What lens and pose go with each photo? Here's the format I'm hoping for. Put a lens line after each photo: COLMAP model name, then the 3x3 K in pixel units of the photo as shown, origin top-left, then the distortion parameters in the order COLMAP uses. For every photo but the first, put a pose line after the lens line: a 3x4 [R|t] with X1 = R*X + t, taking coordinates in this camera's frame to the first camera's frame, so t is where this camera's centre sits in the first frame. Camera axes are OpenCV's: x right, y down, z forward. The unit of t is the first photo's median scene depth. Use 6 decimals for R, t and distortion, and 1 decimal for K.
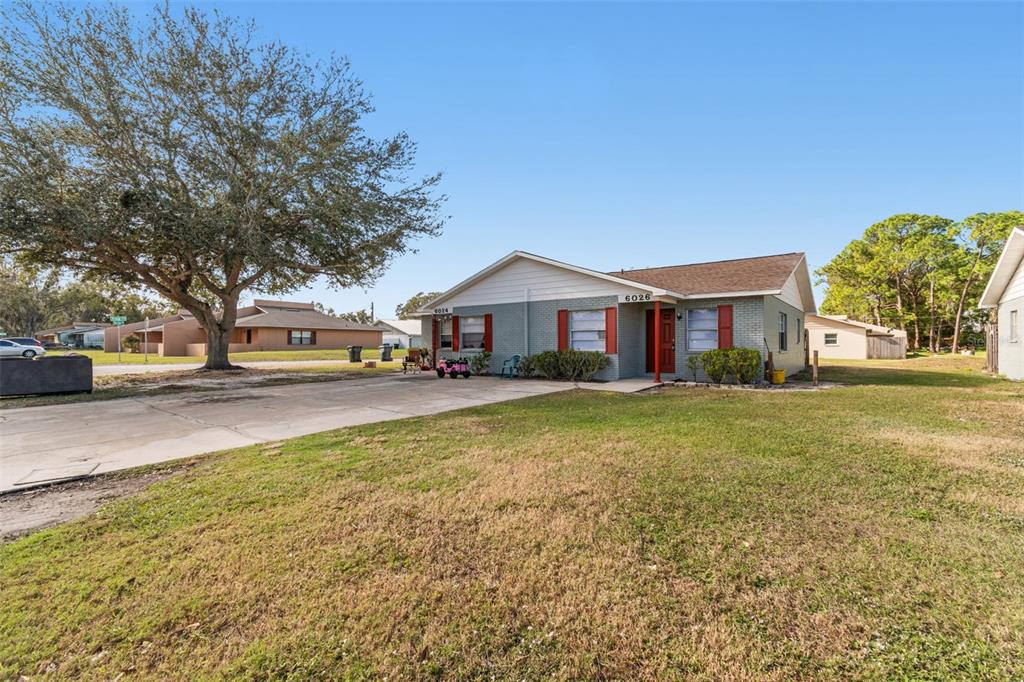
lens RADIAL K [[450.0, 0, 517.4], [0, 450.0, 339.9], [0, 0, 1]] dist [0.001140, -0.000406]
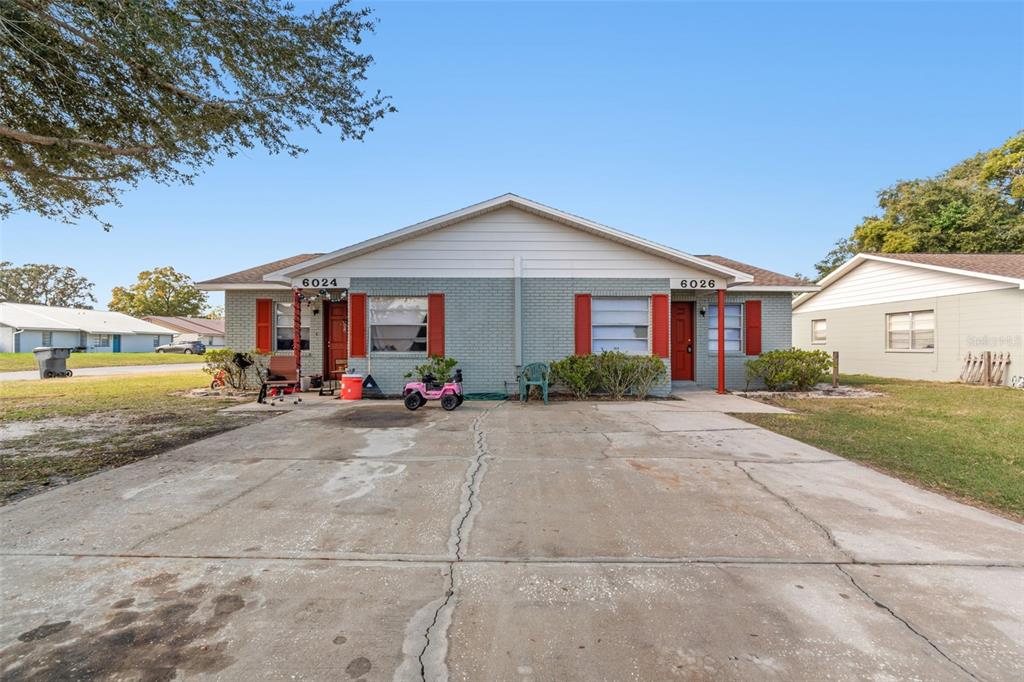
lens RADIAL K [[450.8, 0, 516.9], [0, 450.8, 344.5], [0, 0, 1]] dist [0.001227, -0.000177]
pose [[0.784742, 0.002930, 0.619816, -0.338880], [-0.008420, 0.999947, 0.005933, 0.004898], [-0.619766, -0.009874, 0.784725, 0.453951]]
